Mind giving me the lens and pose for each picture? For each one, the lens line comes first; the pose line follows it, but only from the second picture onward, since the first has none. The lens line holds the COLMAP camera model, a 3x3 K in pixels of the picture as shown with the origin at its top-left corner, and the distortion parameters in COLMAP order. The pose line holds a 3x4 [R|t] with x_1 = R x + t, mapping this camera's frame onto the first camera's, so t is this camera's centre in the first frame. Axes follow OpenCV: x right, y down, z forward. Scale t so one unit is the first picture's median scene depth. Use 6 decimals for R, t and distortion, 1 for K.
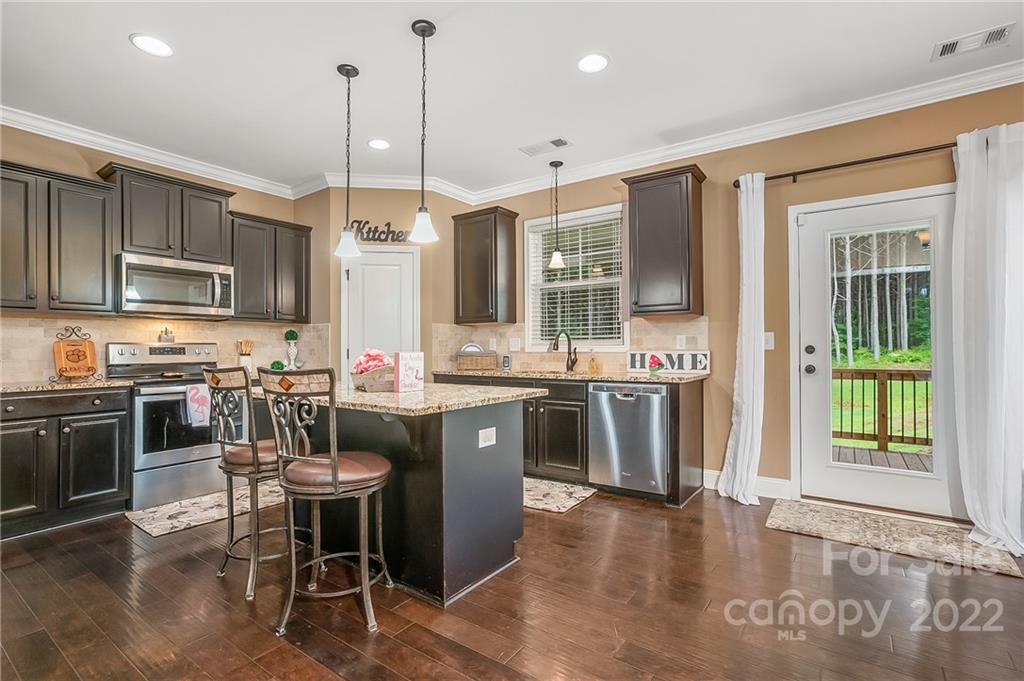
lens RADIAL K [[484.9, 0, 510.4], [0, 484.9, 344.2], [0, 0, 1]] dist [-0.003553, 0.024120]
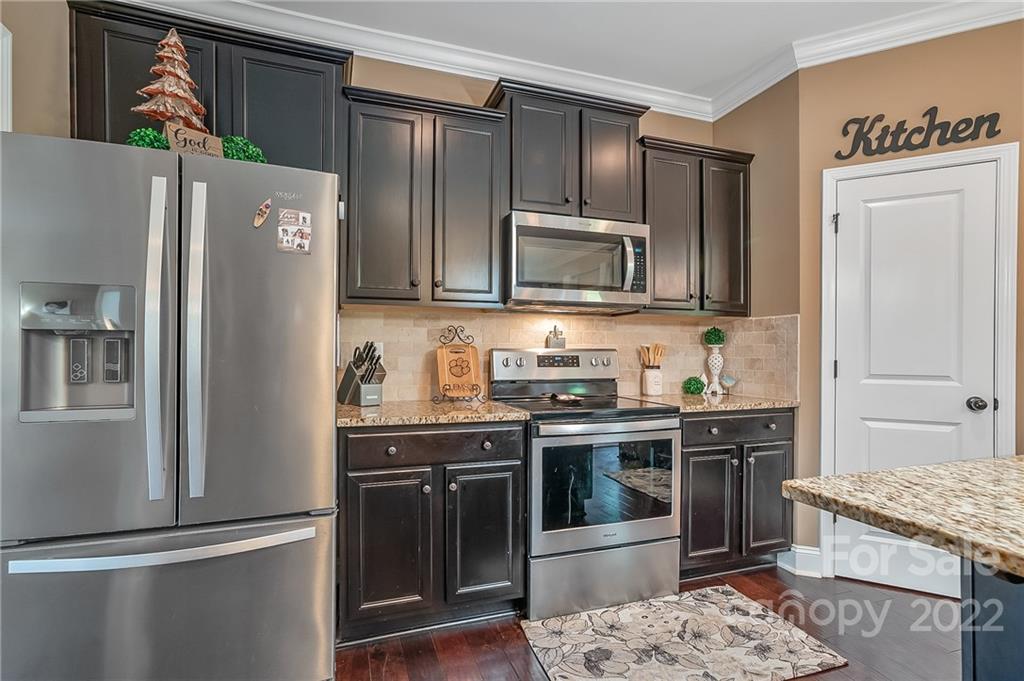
lens RADIAL K [[434.4, 0, 515.3], [0, 434.4, 346.9], [0, 0, 1]] dist [-0.002391, -0.000175]
pose [[0.851039, 0.007391, -0.525050, -0.441848], [-0.003556, 0.999959, 0.008312, -0.010121], [0.525090, -0.005206, 0.851031, 0.462658]]
